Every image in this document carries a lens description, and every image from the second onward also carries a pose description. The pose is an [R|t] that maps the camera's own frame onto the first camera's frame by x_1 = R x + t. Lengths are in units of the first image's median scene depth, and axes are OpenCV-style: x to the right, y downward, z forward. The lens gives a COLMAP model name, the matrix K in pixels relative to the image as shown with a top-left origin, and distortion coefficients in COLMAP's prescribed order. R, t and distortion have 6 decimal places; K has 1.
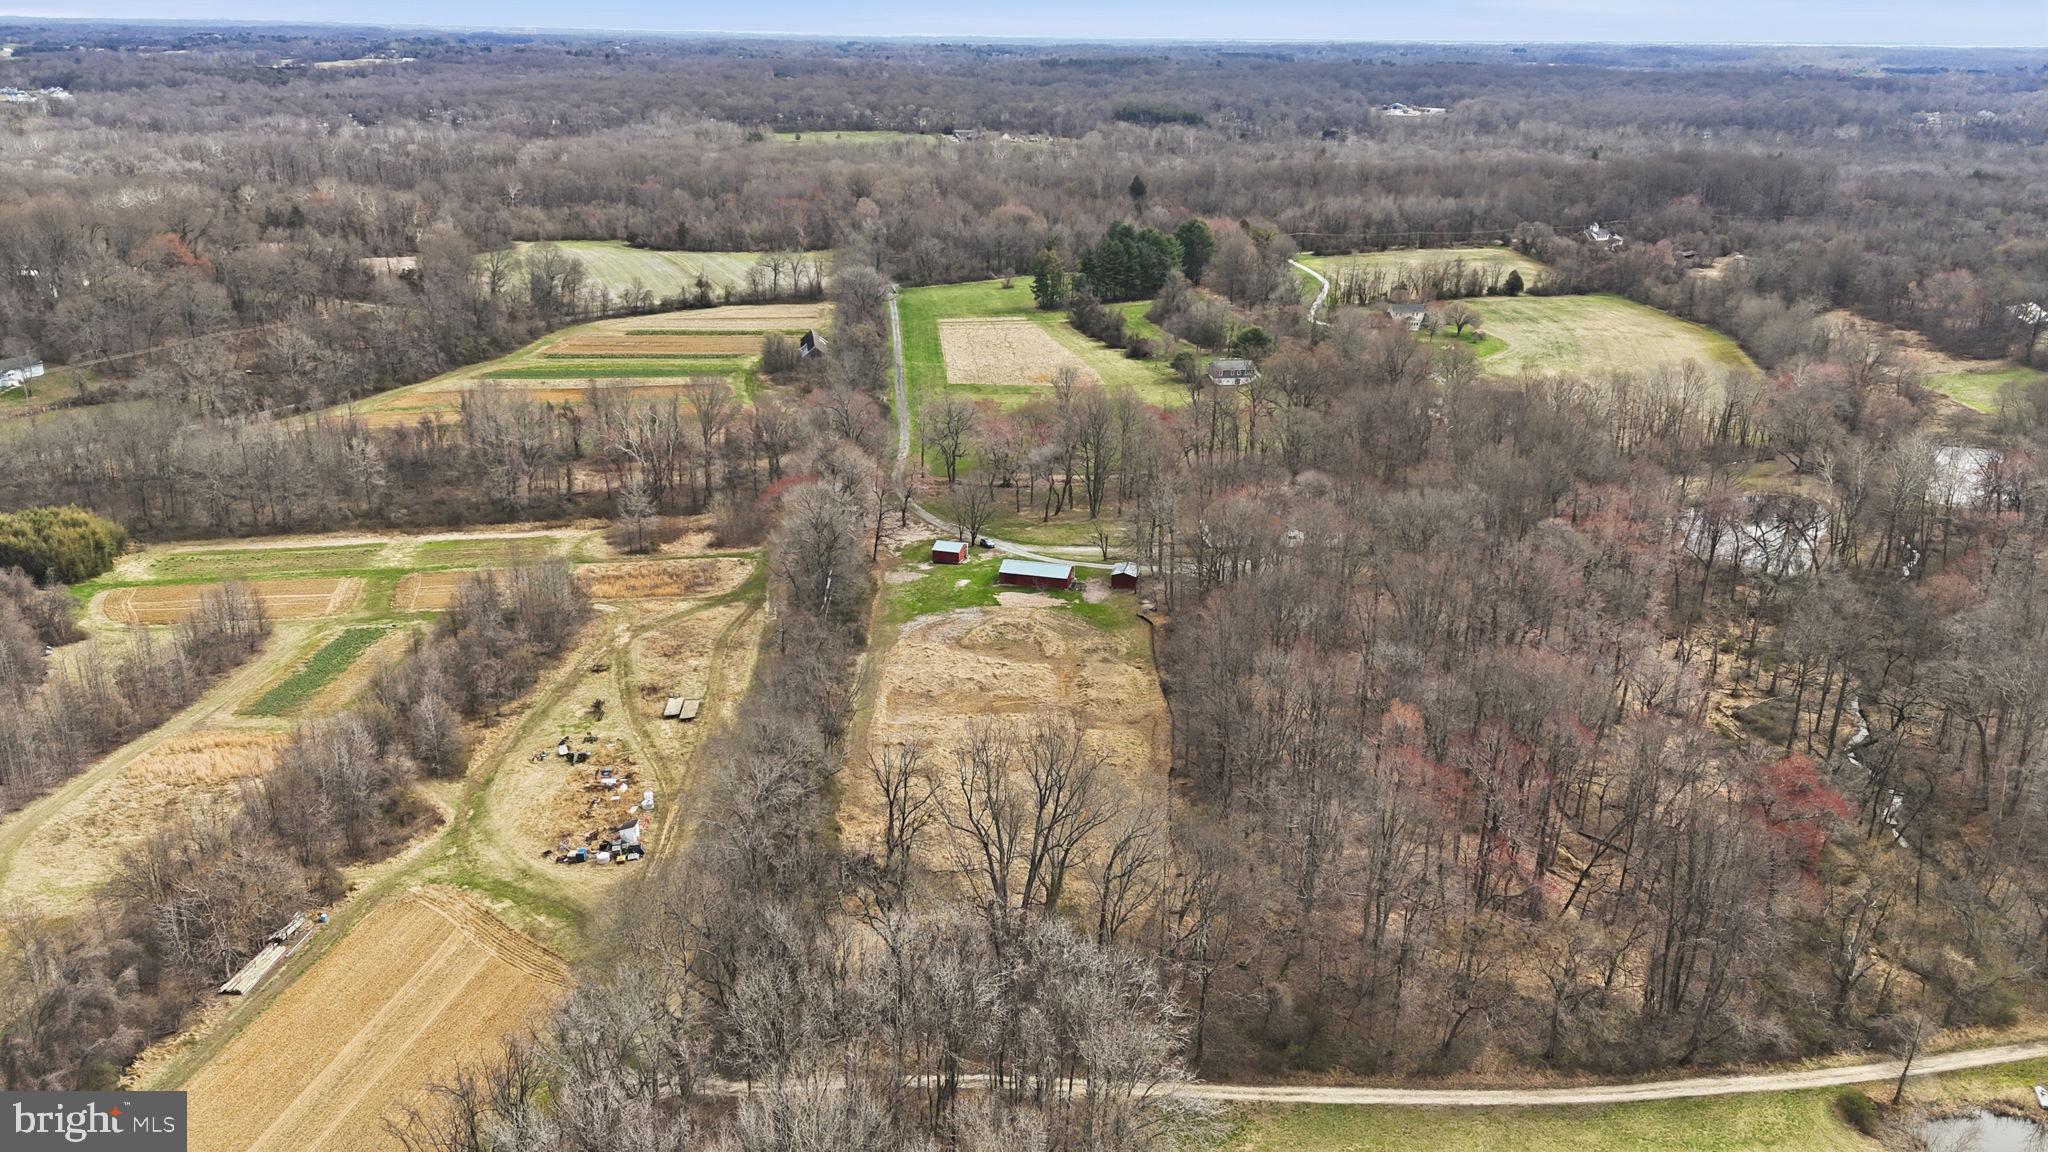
lens RADIAL K [[1526.5, 0, 1029.3], [0, 1526.5, 578.5], [0, 0, 1]] dist [0.062508, -0.049185]
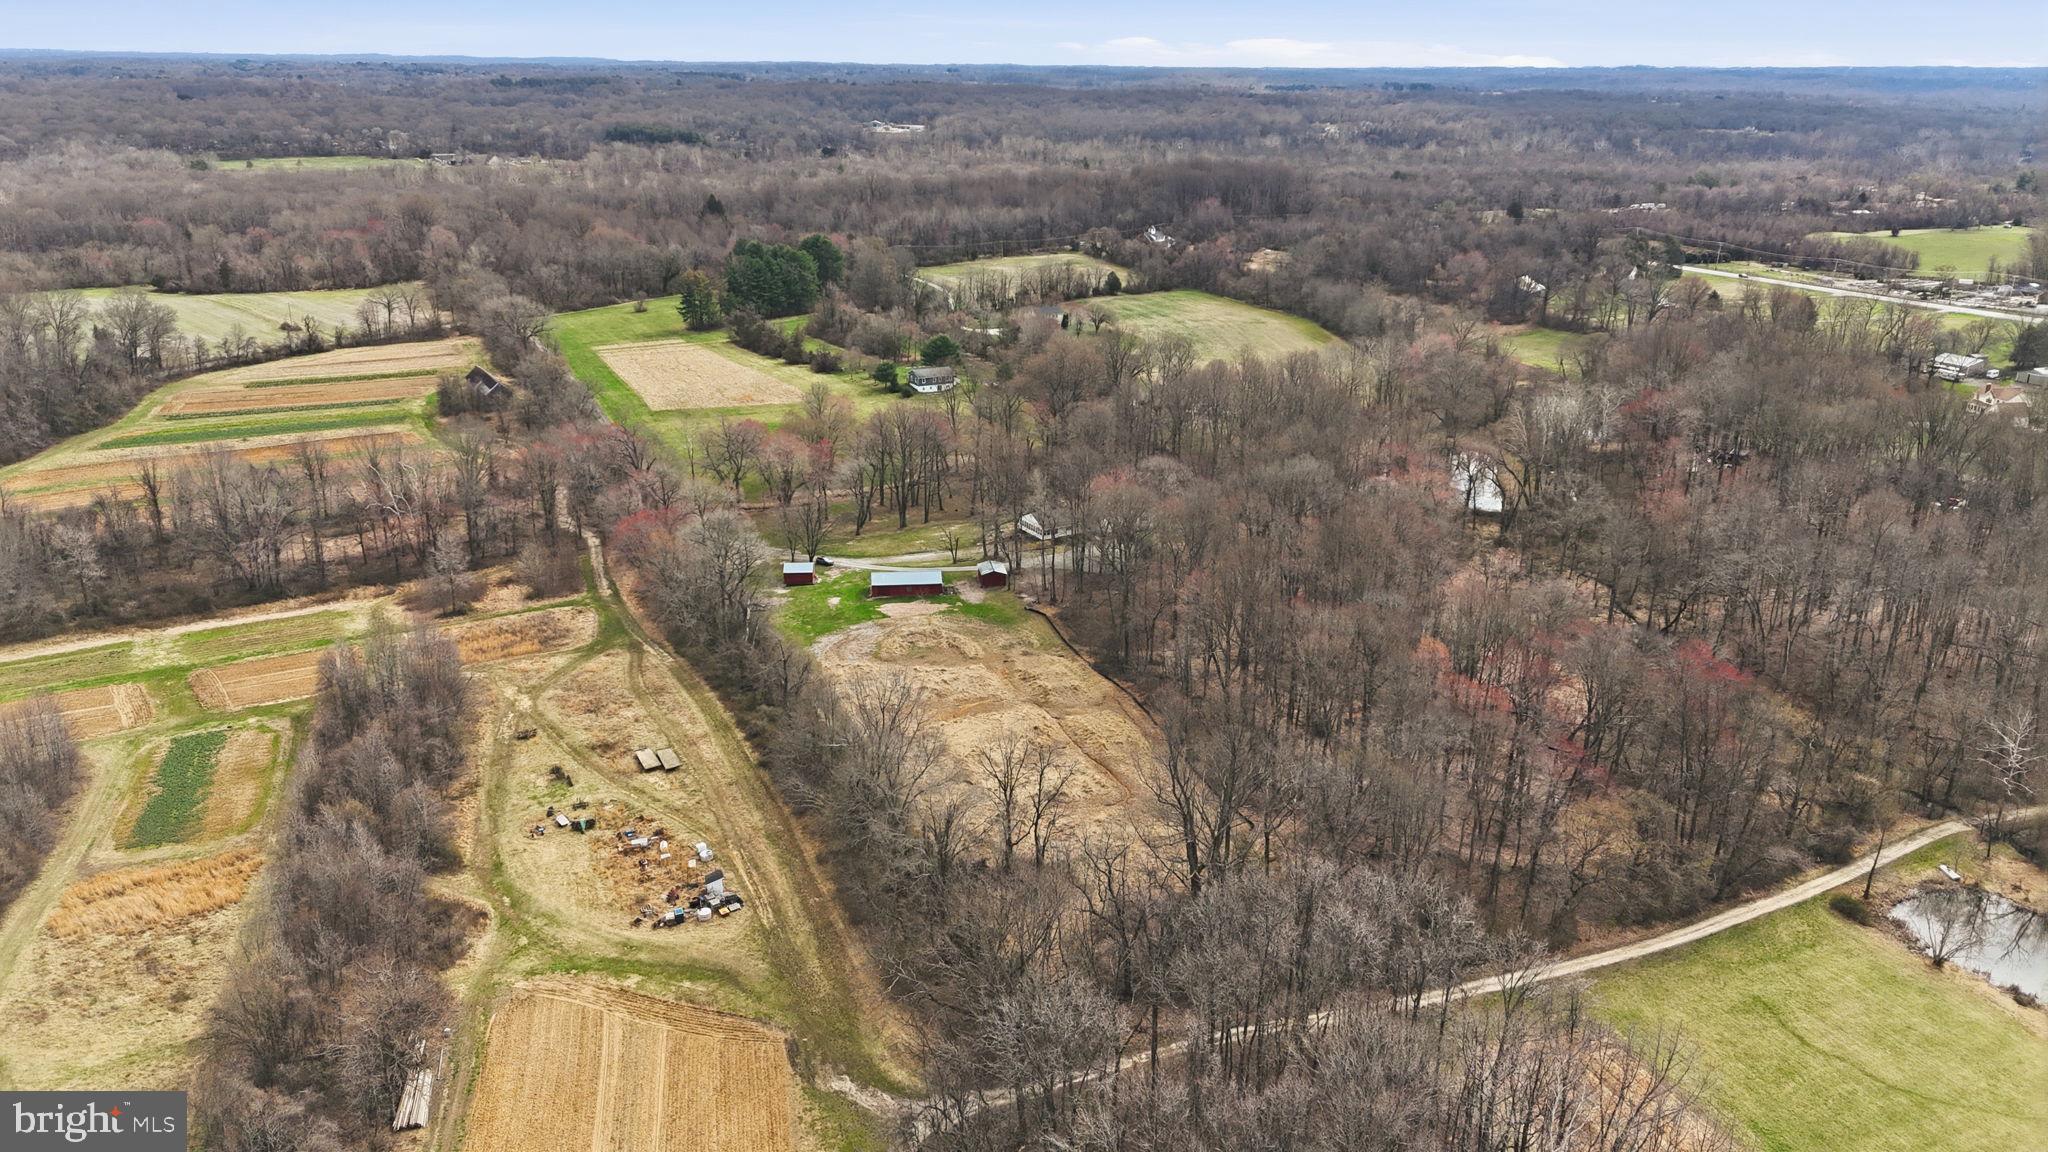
lens RADIAL K [[1526.5, 0, 1038.2], [0, 1526.5, 579.5], [0, 0, 1]] dist [0.062508, -0.049185]
pose [[0.935681, -0.117899, 0.332567, -0.141415], [0.121519, 0.992539, 0.009973, -0.002699], [-0.331262, 0.031081, 0.943027, 0.012991]]
